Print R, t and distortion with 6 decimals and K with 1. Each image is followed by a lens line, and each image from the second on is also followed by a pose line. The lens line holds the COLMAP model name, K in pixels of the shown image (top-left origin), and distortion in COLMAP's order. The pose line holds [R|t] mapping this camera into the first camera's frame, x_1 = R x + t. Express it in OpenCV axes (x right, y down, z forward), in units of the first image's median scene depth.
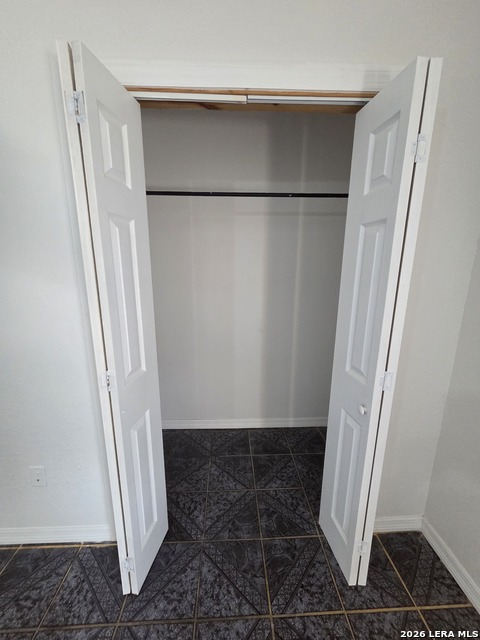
lens RADIAL K [[260.2, 0, 236.5], [0, 260.2, 324.3], [0, 0, 1]] dist [-0.000176, 0.000814]
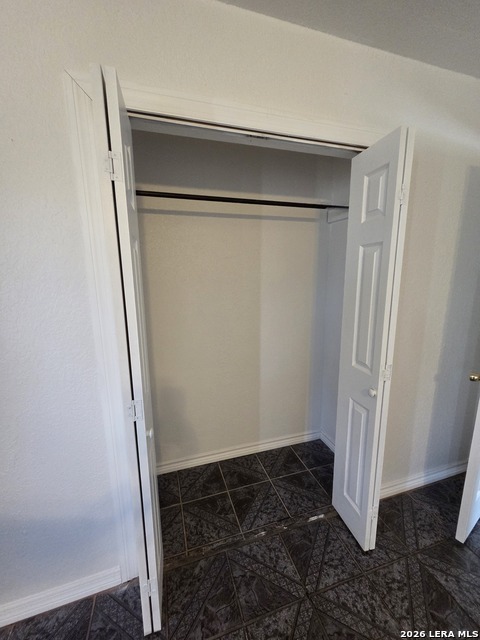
lens RADIAL K [[260.2, 0, 245.7], [0, 260.2, 323.6], [0, 0, 1]] dist [-0.000176, 0.000814]
pose [[0.966417, -0.056728, 0.250639, -0.343823], [0.066664, 0.997284, -0.031326, -0.008993], [-0.248182, 0.046982, 0.967574, -0.045069]]
